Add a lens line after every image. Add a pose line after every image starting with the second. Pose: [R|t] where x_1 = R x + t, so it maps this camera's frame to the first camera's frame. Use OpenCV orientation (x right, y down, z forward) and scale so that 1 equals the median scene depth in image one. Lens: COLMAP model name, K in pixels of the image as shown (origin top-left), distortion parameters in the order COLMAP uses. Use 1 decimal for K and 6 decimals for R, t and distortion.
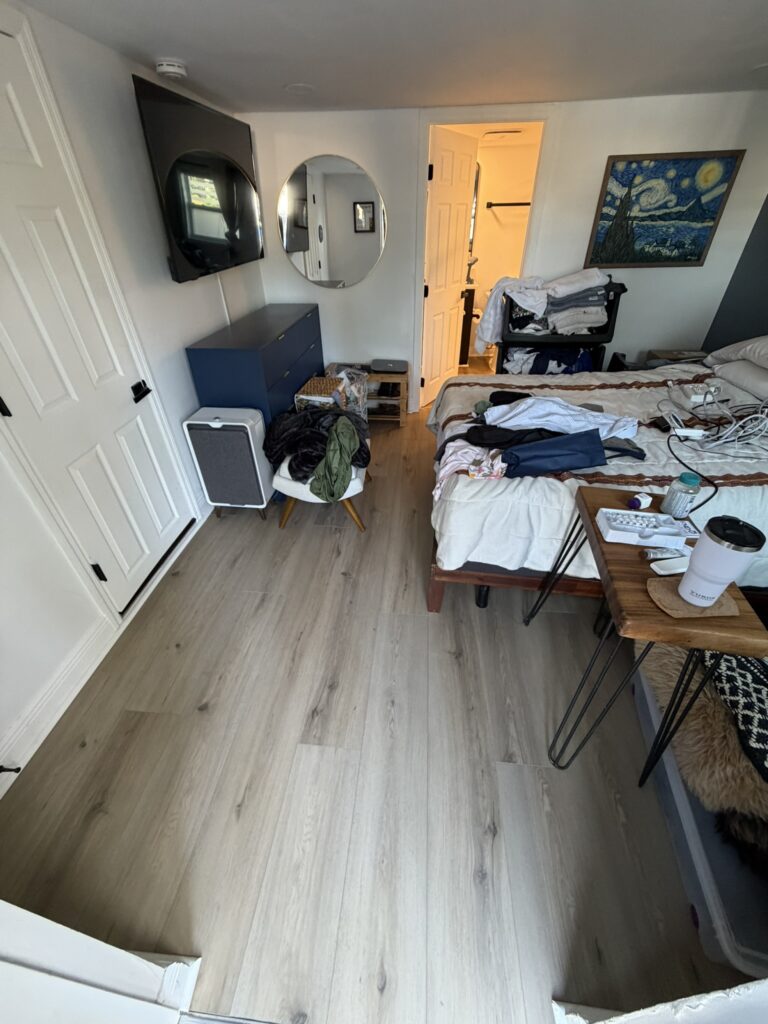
lens RADIAL K [[412.2, 0, 385.8], [0, 412.2, 512.2], [0, 0, 1]] dist [-0.003844, 0.000737]
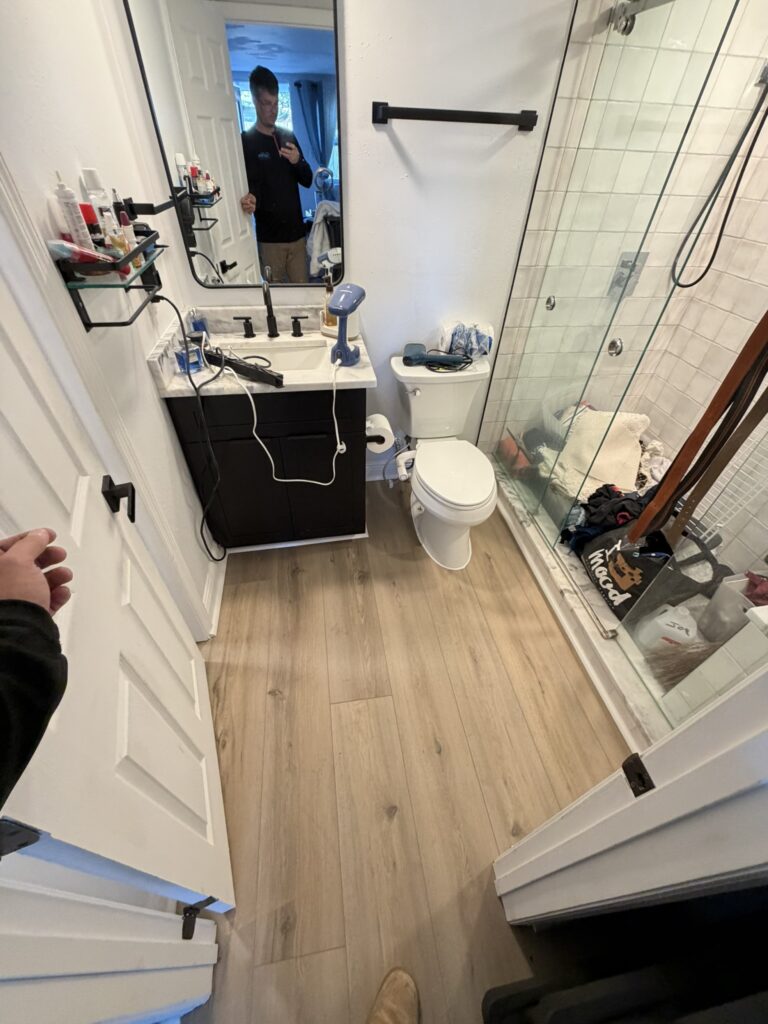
lens RADIAL K [[412.2, 0, 382.9], [0, 412.2, 512.2], [0, 0, 1]] dist [-0.003844, 0.000737]
pose [[0.967066, -0.132722, 0.217182, 0.240874], [0.105735, 0.985658, 0.131526, -0.812939], [-0.231524, -0.104231, 0.967229, 1.109265]]
